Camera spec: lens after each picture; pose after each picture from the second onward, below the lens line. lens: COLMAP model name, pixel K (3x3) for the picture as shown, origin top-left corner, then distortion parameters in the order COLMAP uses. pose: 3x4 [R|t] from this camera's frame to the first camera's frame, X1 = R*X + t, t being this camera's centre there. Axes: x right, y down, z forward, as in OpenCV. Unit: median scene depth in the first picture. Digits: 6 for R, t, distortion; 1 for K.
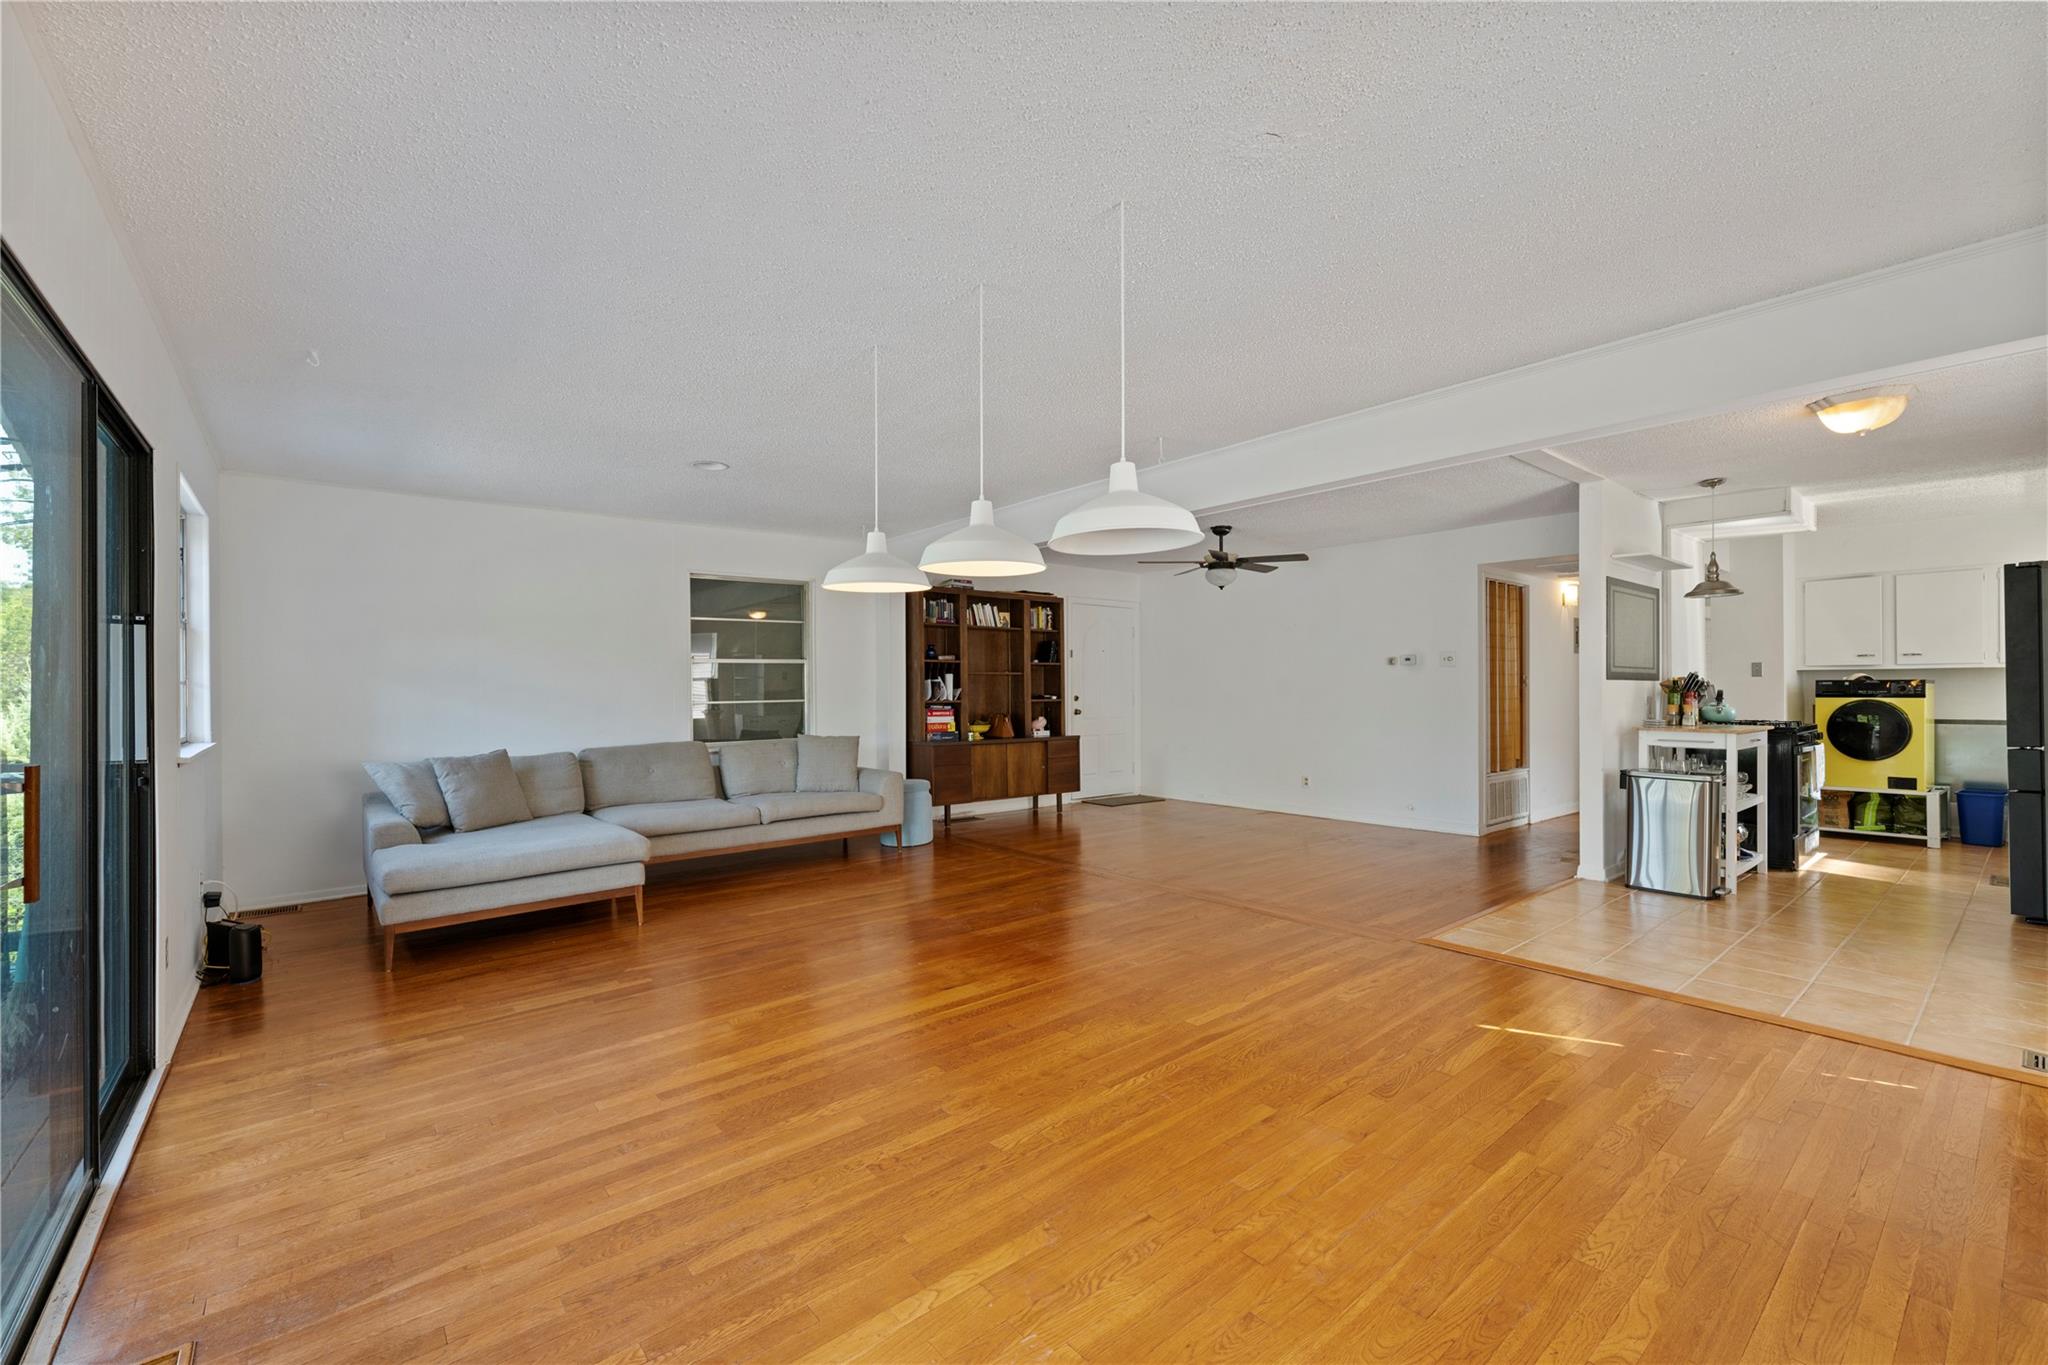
lens RADIAL K [[854.1, 0, 1028.3], [0, 854.1, 687.5], [0, 0, 1]] dist [-0.000867, -0.000039]
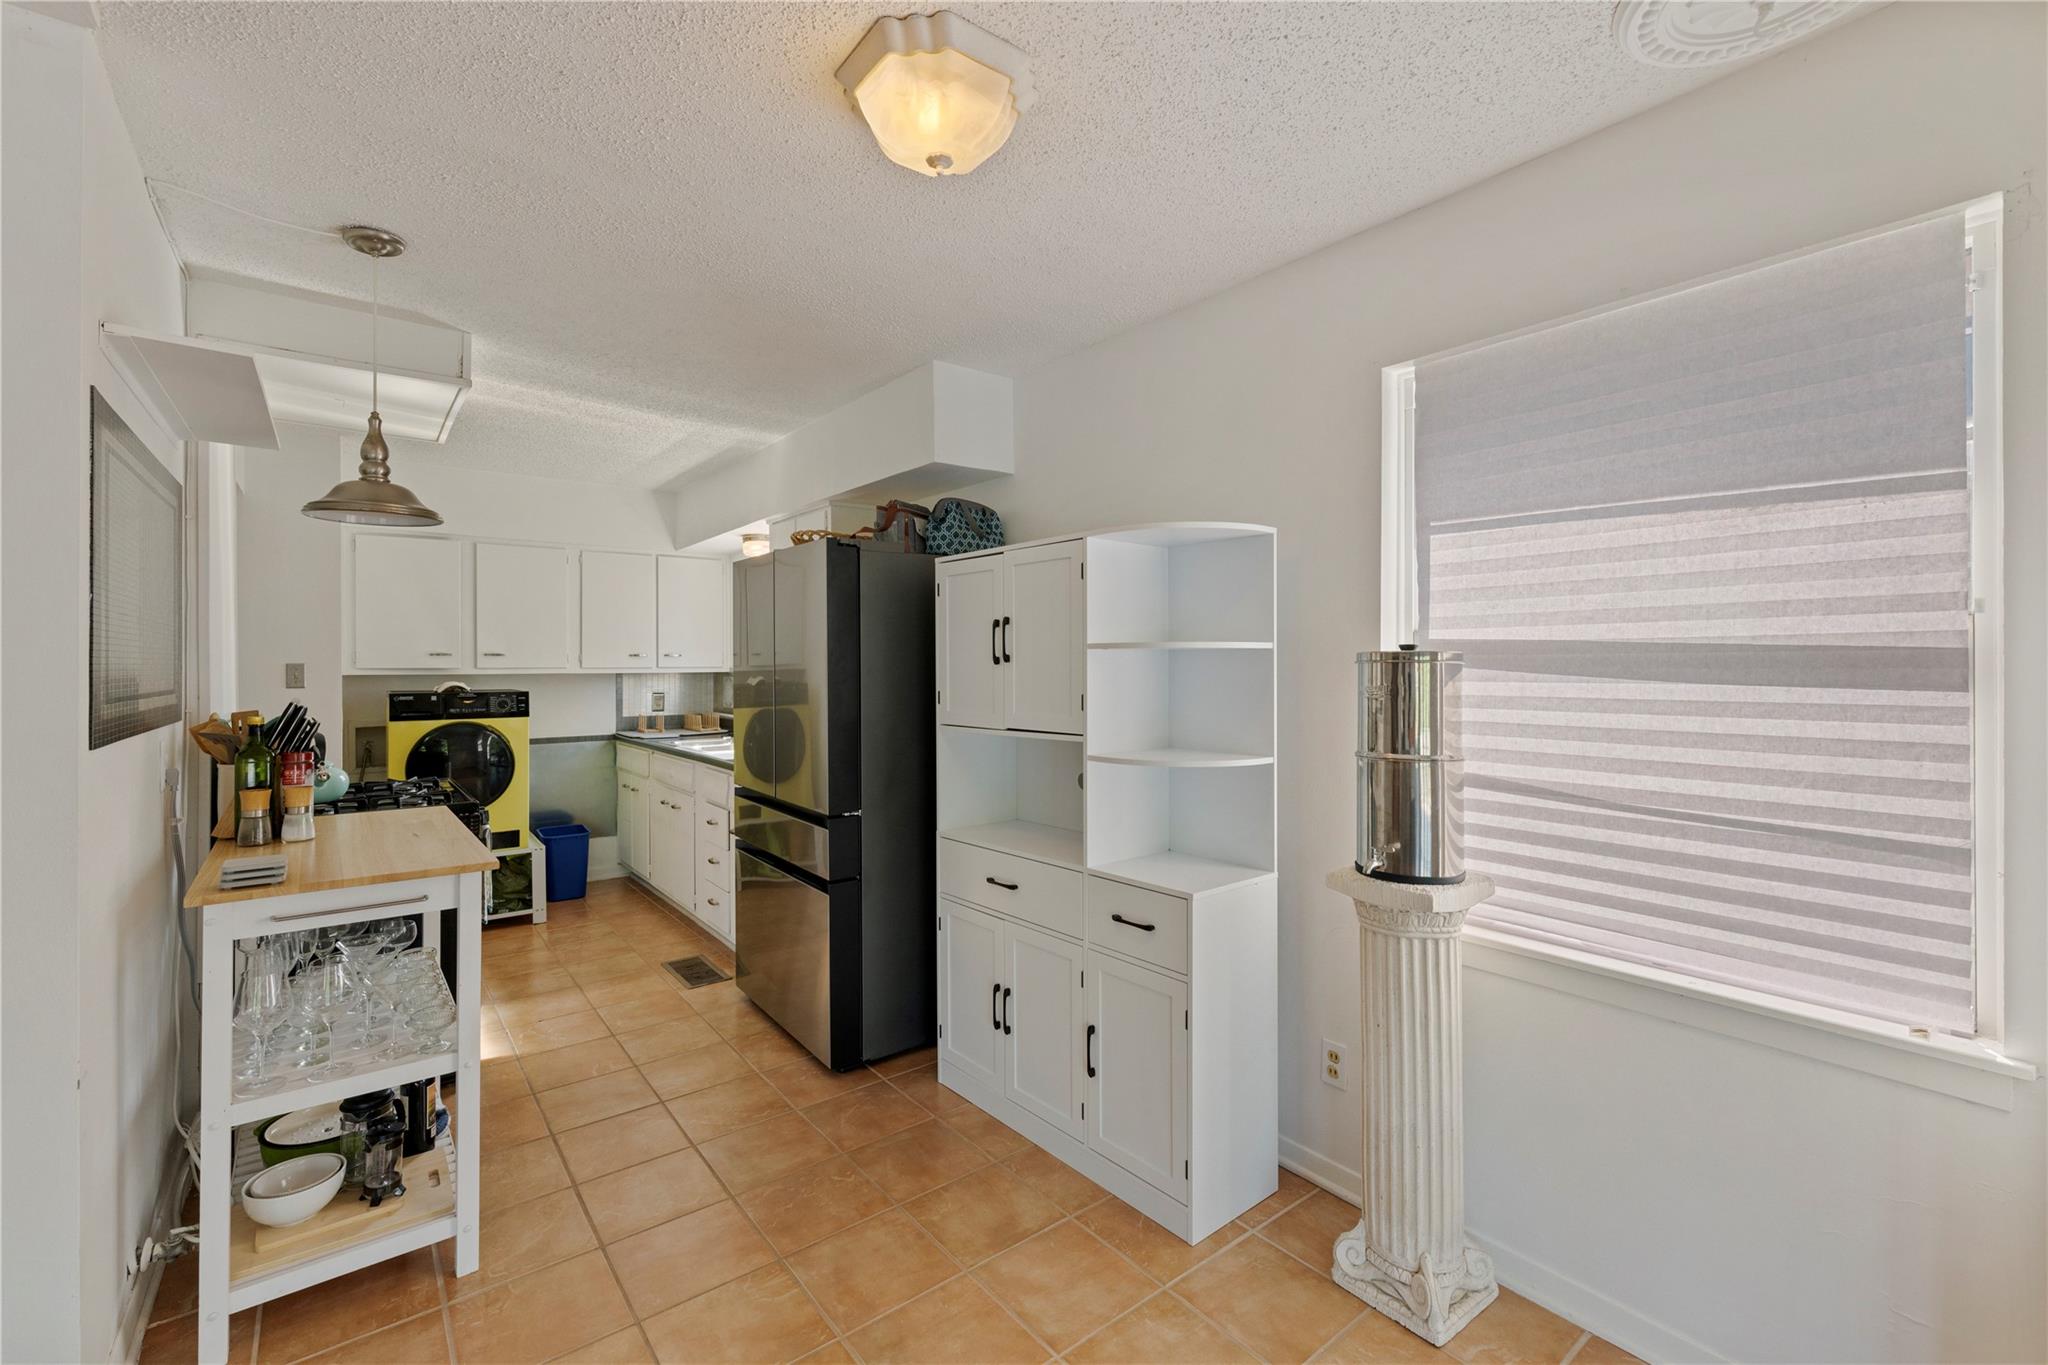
lens RADIAL K [[864.6, 0, 1011.0], [0, 864.6, 664.1], [0, 0, 1]] dist [-0.000946, -0.000117]
pose [[0.034219, 0.002365, 0.999412, 0.325809], [-0.001367, 0.999996, -0.002320, -0.030568], [-0.999413, -0.001287, 0.034222, 0.555495]]
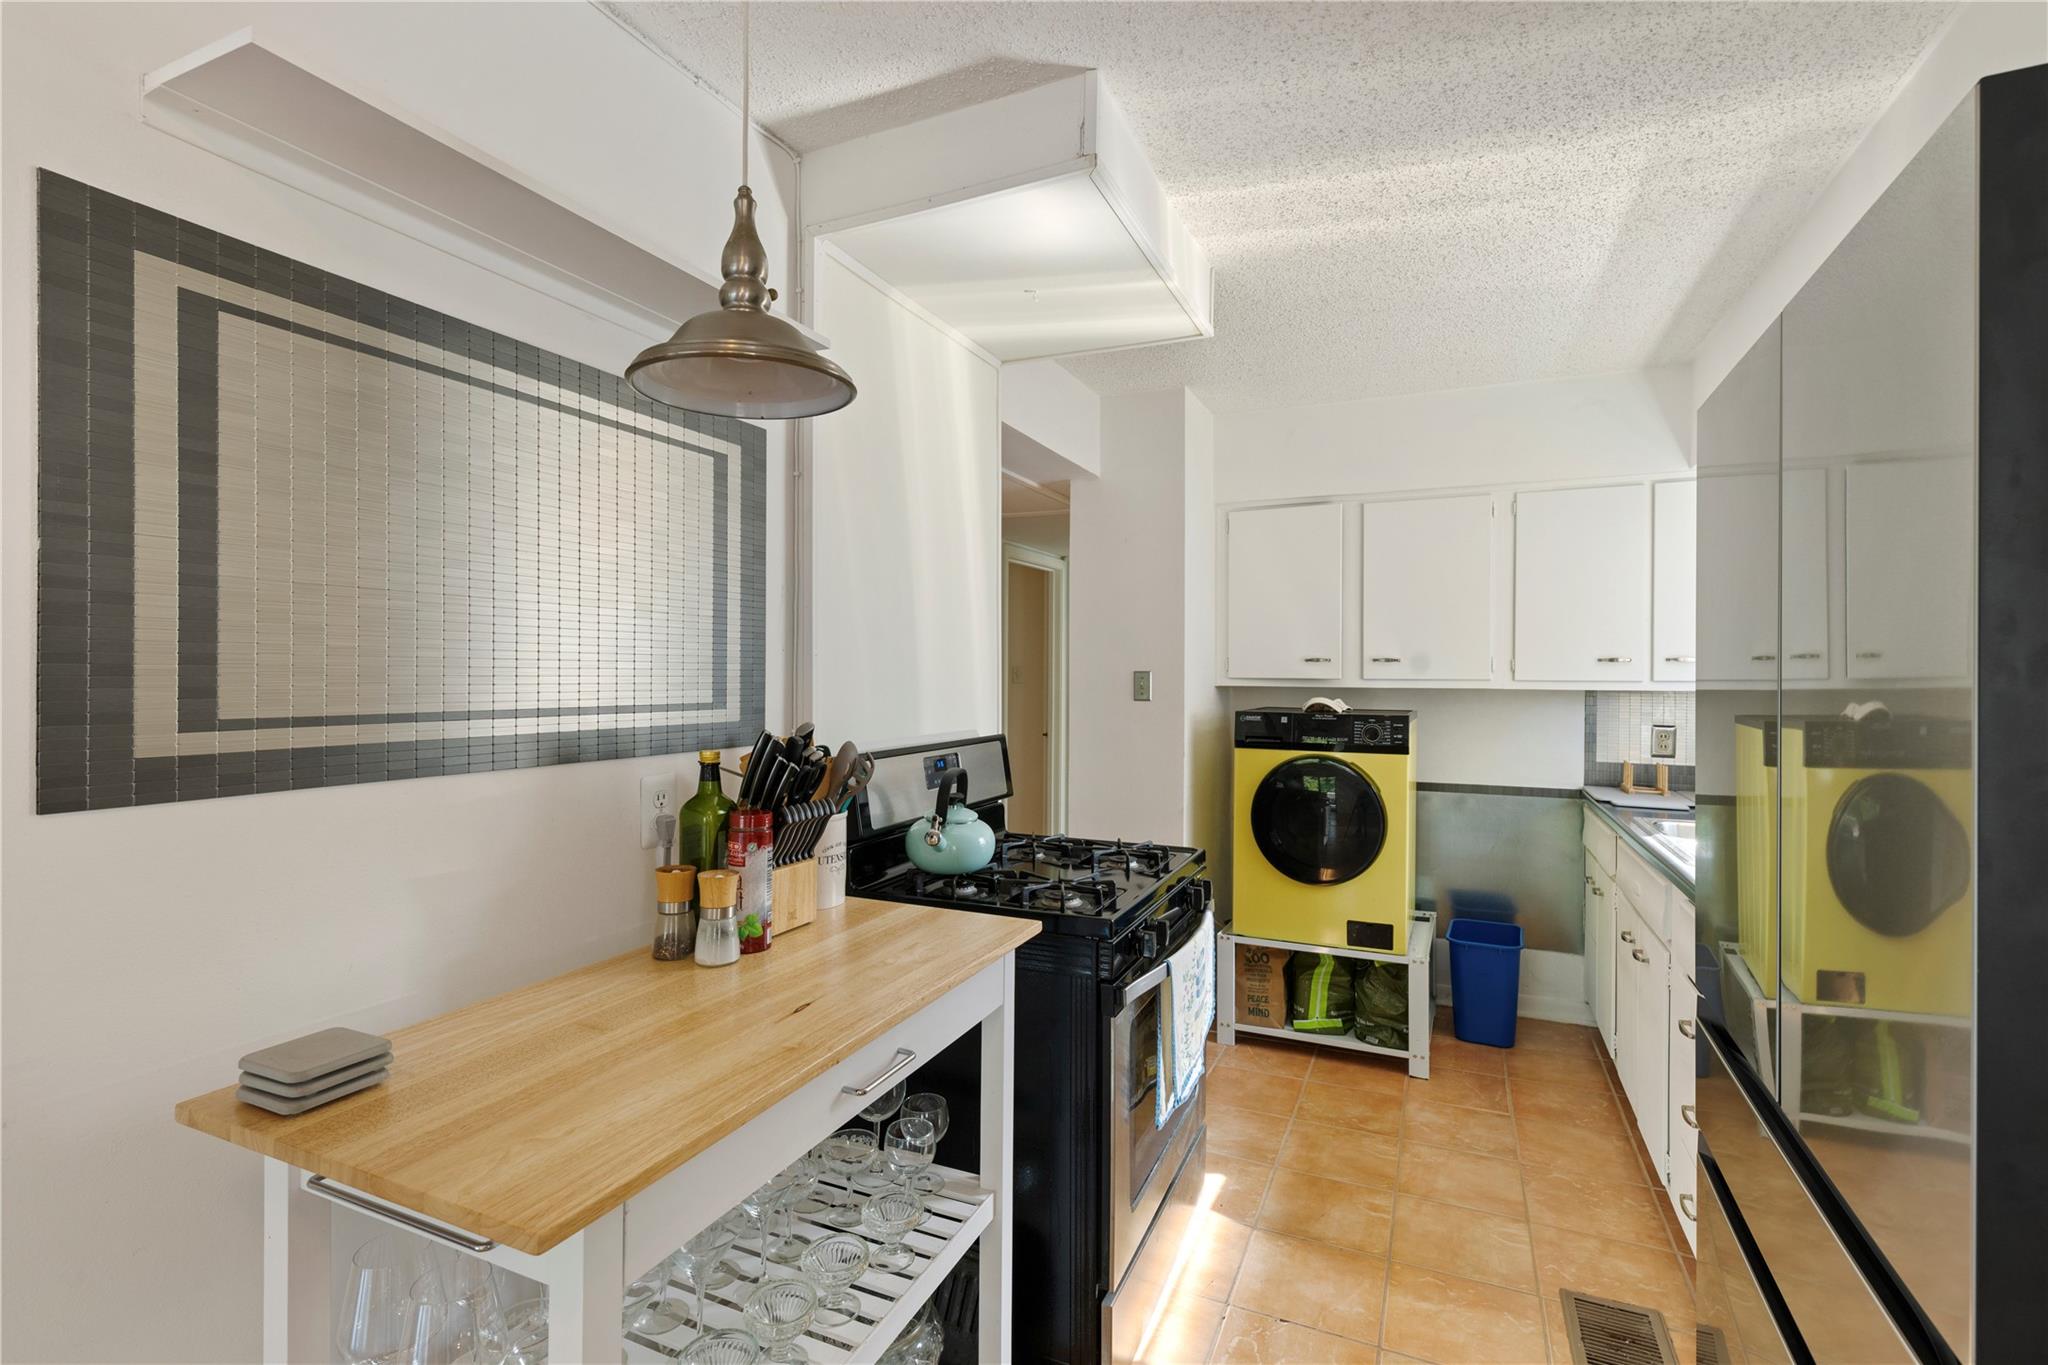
lens RADIAL K [[932.6, 0, 1021.1], [0, 932.6, 676.1], [0, 0, 1]] dist [-0.002544, -0.000307]
pose [[0.899775, 0.006198, 0.436309, 0.621995], [-0.009306, 0.999944, 0.004985, -0.030882], [-0.436254, -0.008546, 0.899783, 0.618611]]
